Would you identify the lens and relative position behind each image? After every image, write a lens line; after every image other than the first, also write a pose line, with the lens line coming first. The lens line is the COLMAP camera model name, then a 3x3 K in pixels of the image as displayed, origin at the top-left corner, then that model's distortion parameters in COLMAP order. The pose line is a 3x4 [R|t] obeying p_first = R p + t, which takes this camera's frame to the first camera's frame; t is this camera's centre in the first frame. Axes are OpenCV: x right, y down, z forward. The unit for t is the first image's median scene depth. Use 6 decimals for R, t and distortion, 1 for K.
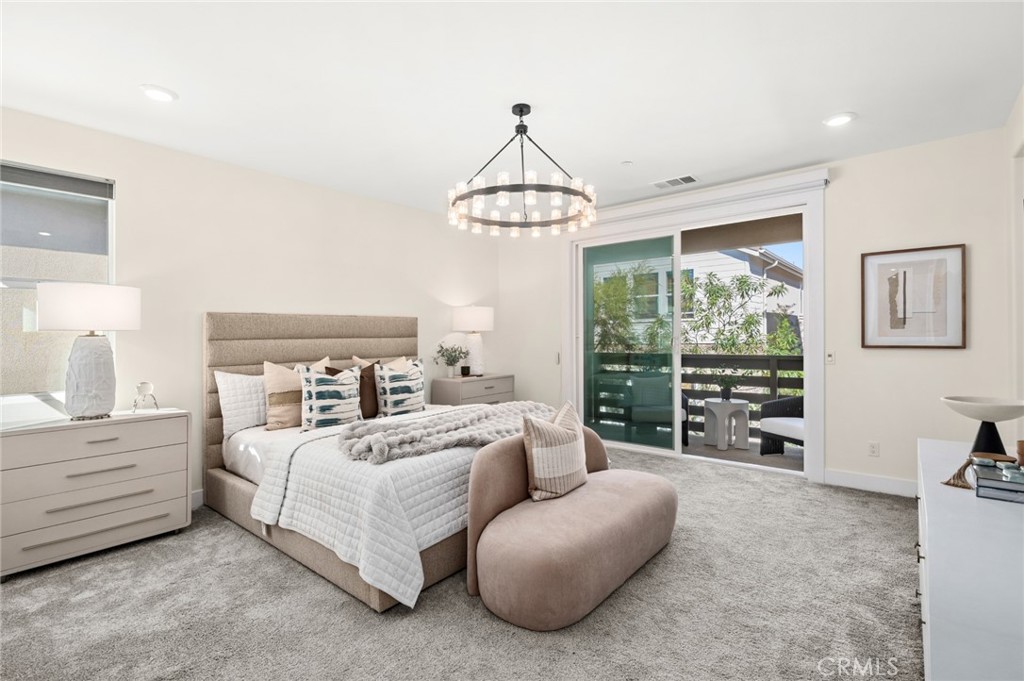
lens RADIAL K [[477.9, 0, 508.2], [0, 477.9, 338.5], [0, 0, 1]] dist [0.000711, -0.000357]
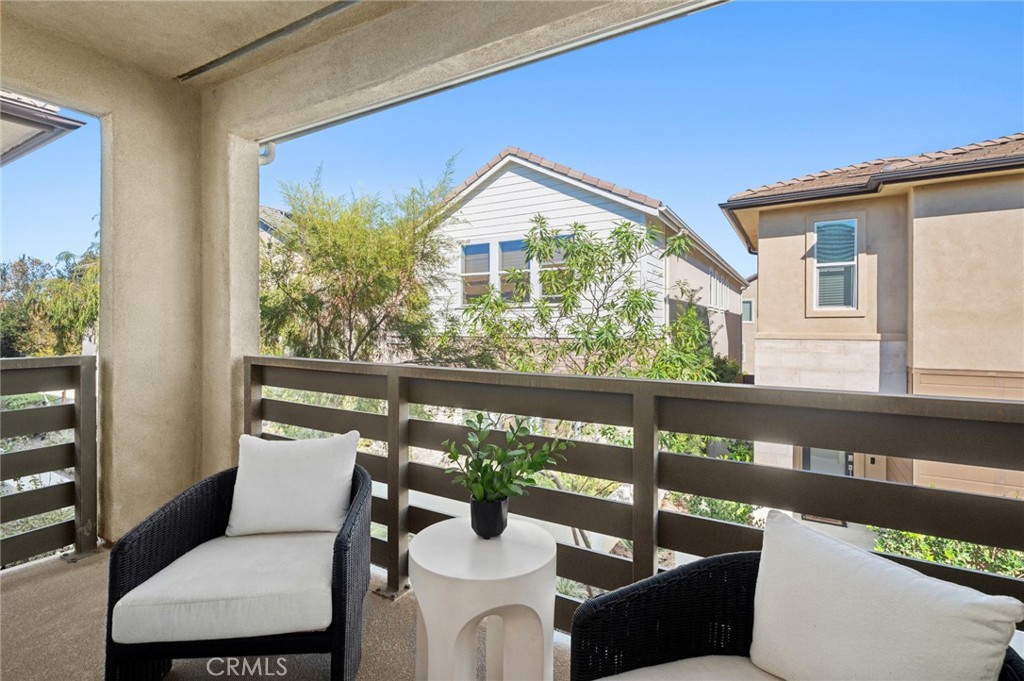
lens RADIAL K [[477.9, 0, 508.9], [0, 477.9, 329.4], [0, 0, 1]] dist [0.000711, -0.000357]
pose [[0.987717, 0.014752, 0.155555, 0.253324], [-0.014838, 0.999890, -0.000609, 0.000434], [-0.155546, -0.001707, 0.987827, 0.426437]]
